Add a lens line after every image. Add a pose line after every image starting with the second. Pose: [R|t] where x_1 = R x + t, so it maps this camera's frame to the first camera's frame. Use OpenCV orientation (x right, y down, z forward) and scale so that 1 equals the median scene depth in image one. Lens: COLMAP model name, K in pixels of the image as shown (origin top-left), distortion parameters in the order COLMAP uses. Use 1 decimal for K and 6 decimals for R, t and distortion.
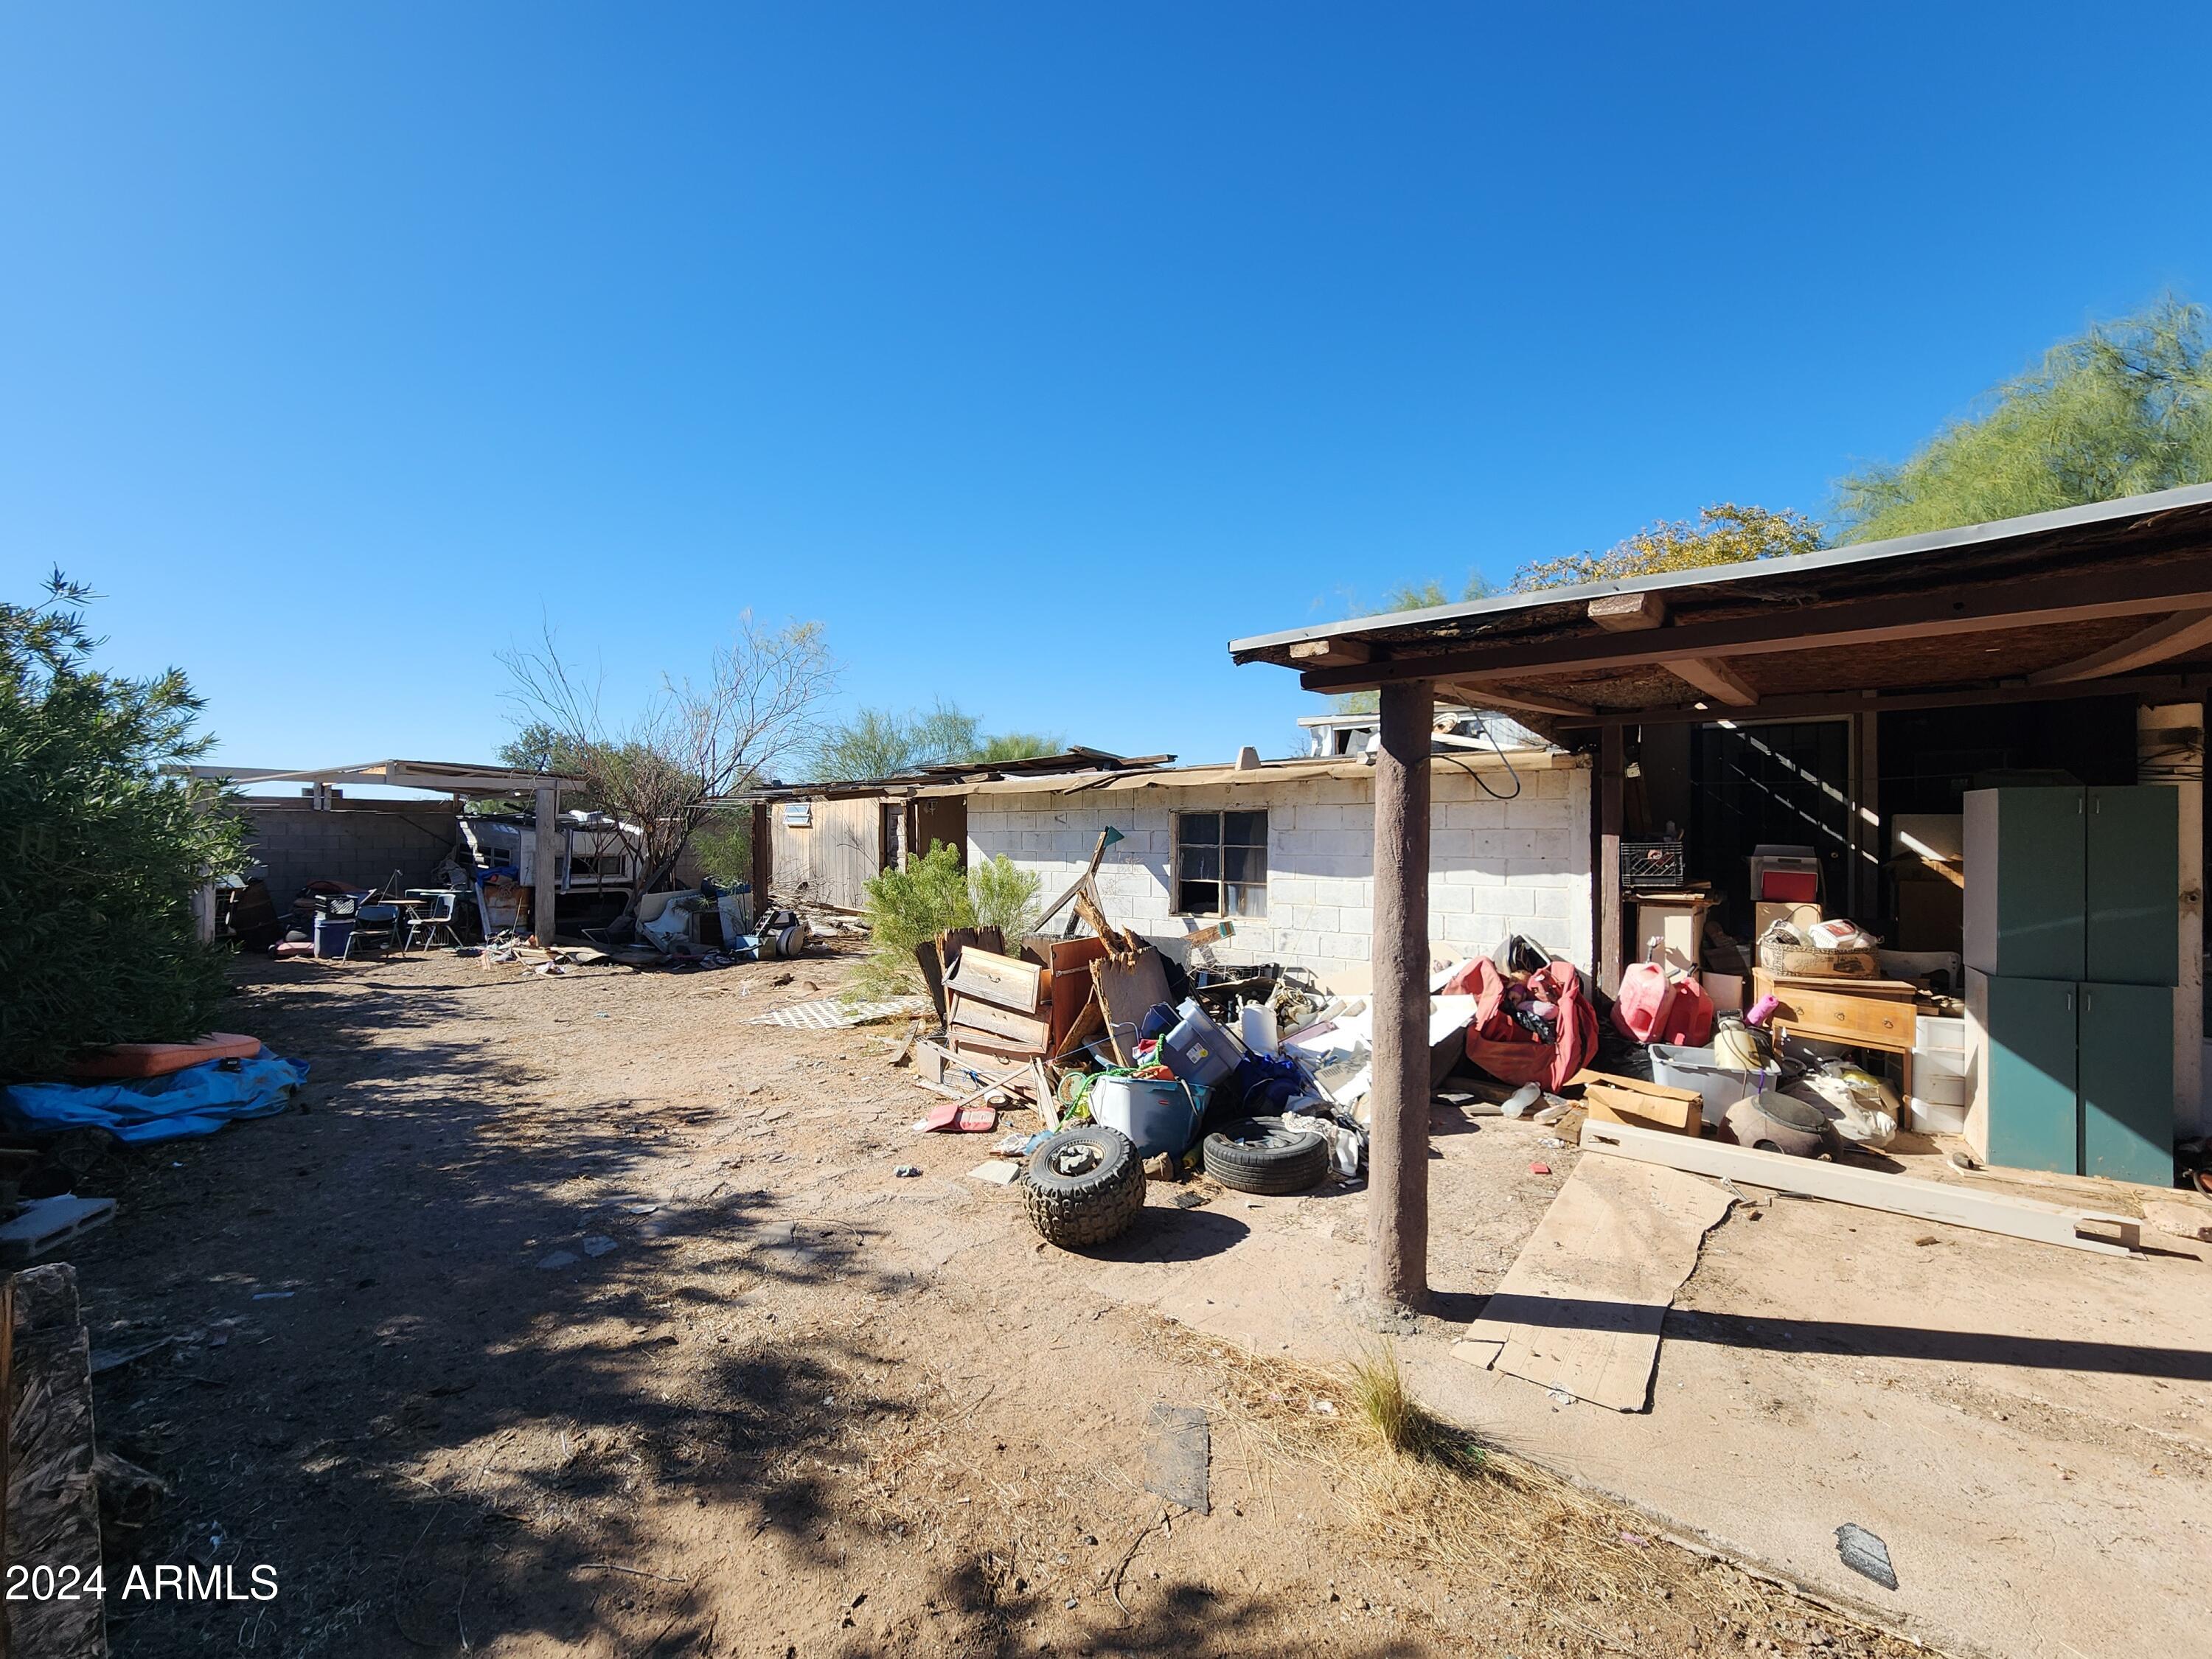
lens RADIAL K [[912.7, 0, 1108.9], [0, 912.7, 831.0], [0, 0, 1]] dist [0.001126, -0.000064]
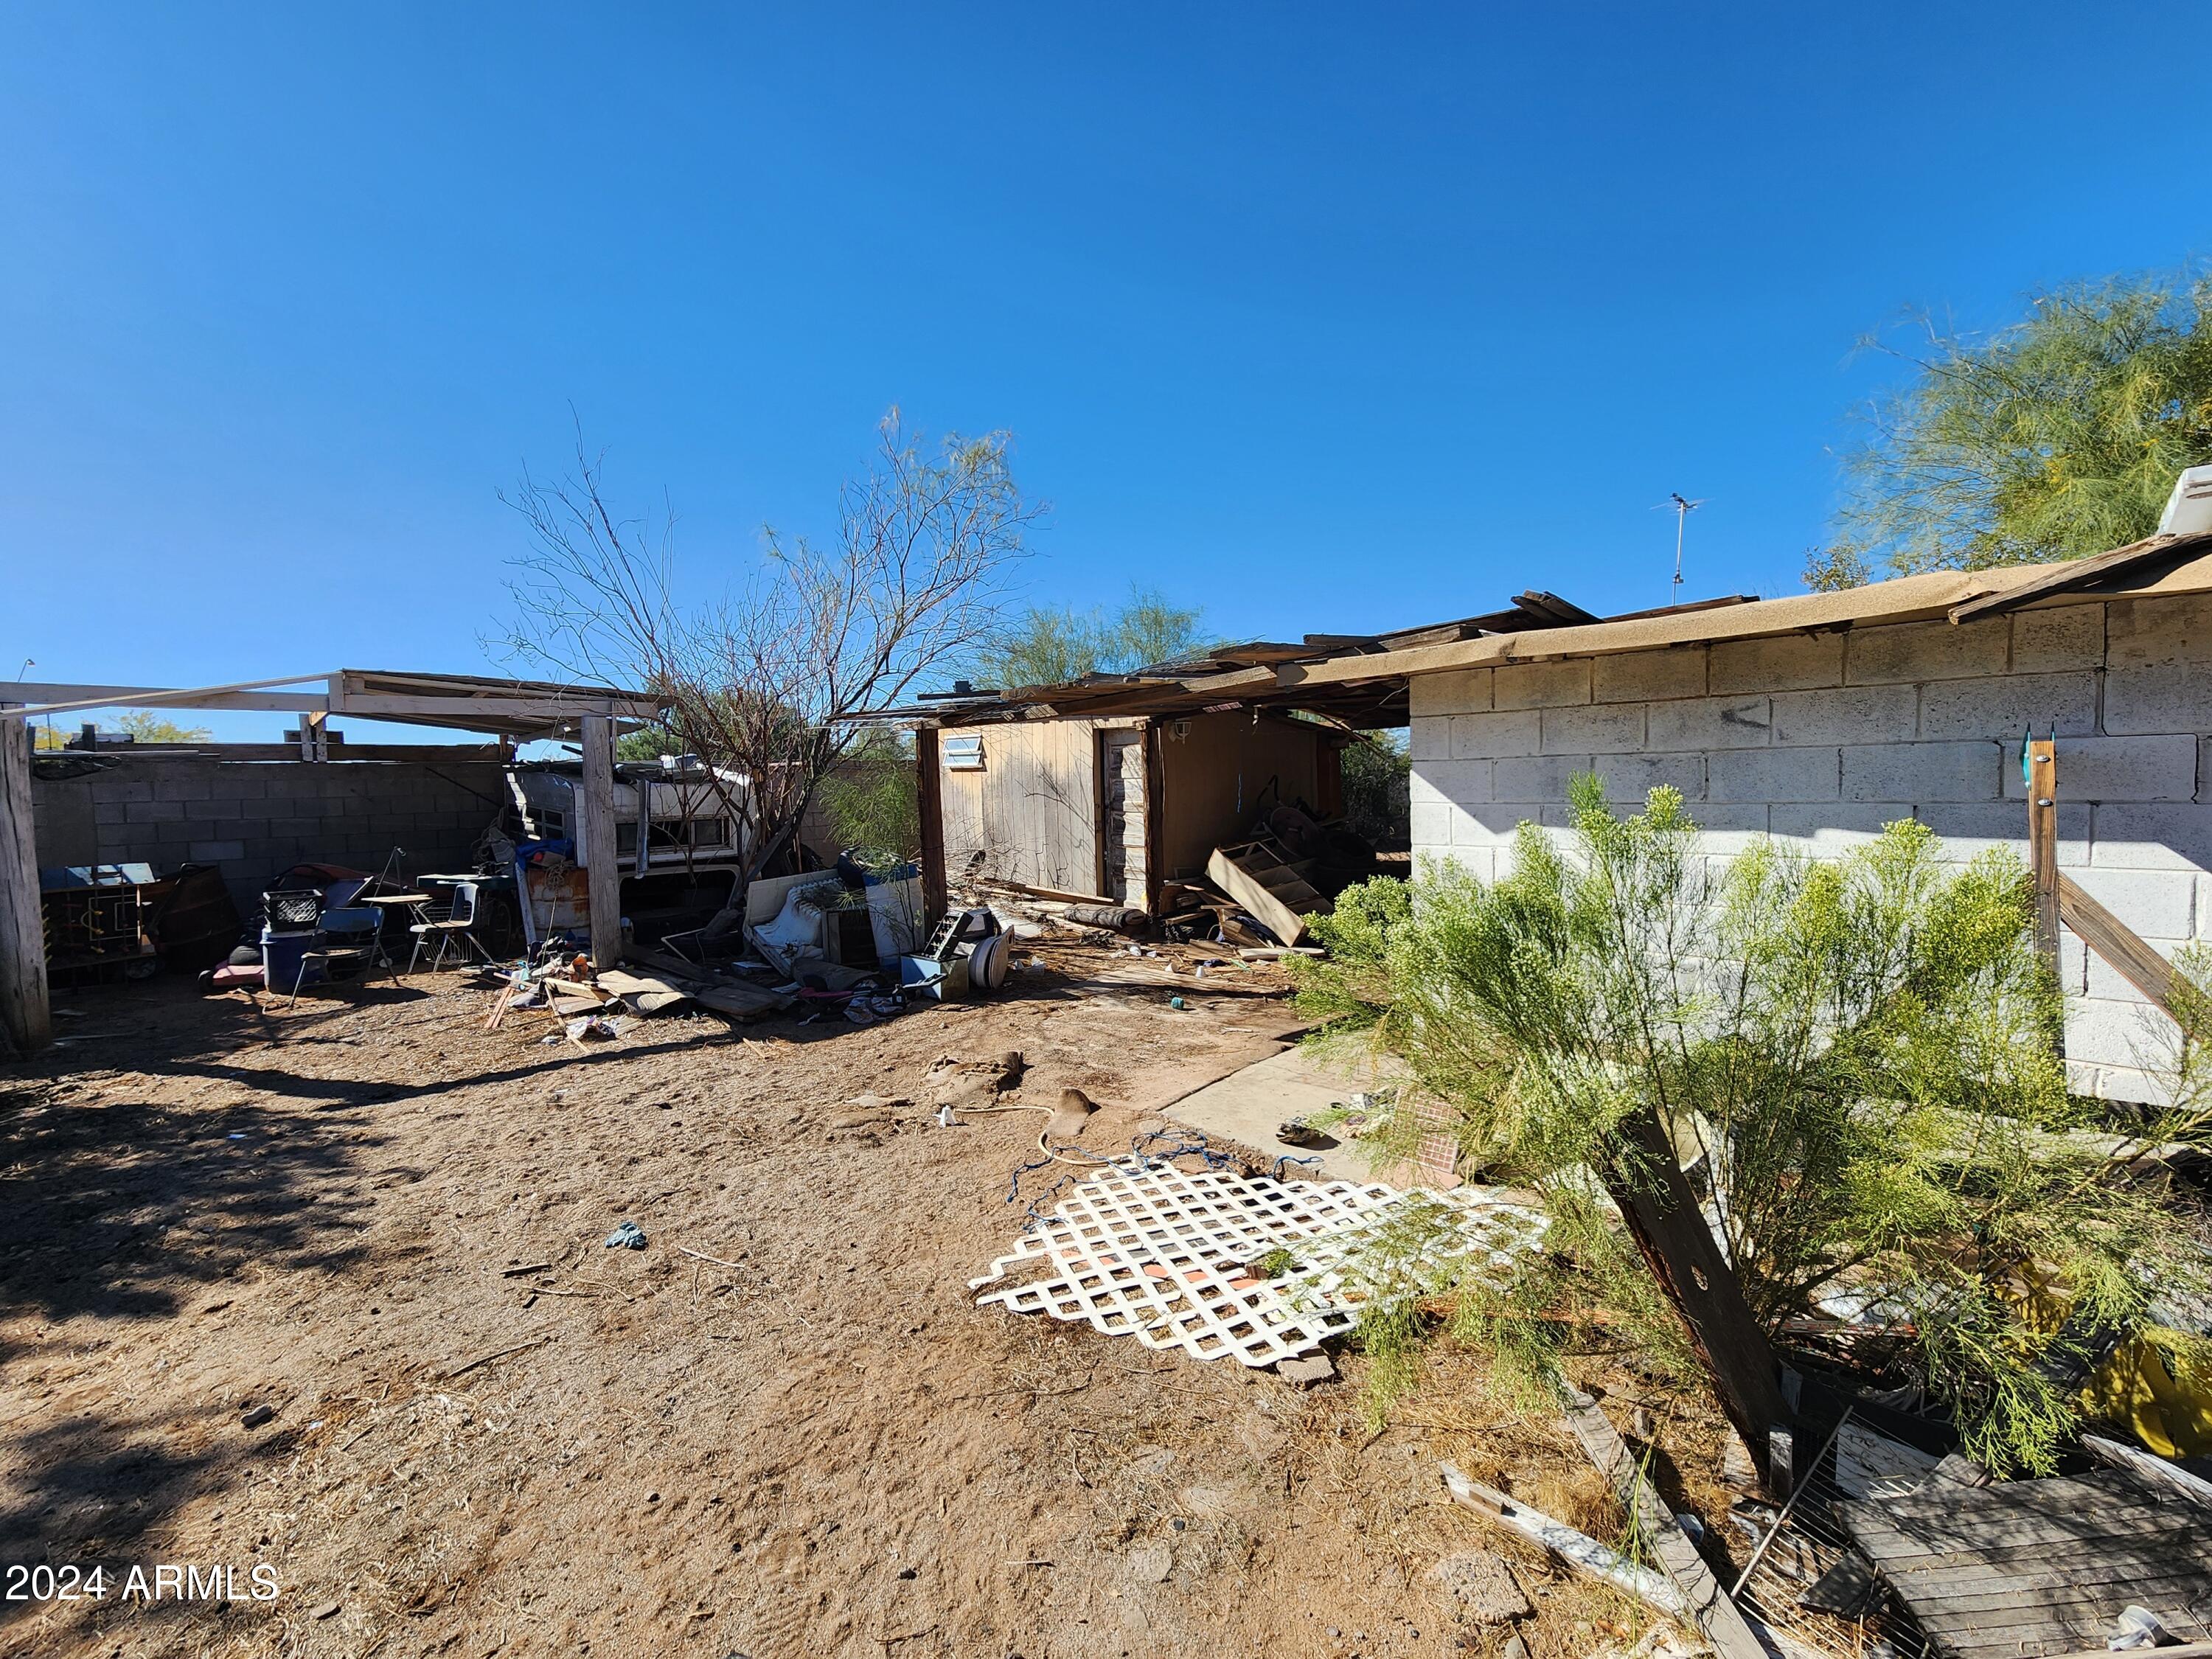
lens RADIAL K [[912.7, 0, 1108.9], [0, 912.7, 831.0], [0, 0, 1]] dist [0.001126, -0.000064]
pose [[0.992455, -0.017155, -0.121400, -0.183447], [0.024688, 0.997843, 0.060824, 0.003076], [0.120095, -0.063362, 0.990738, 0.398395]]
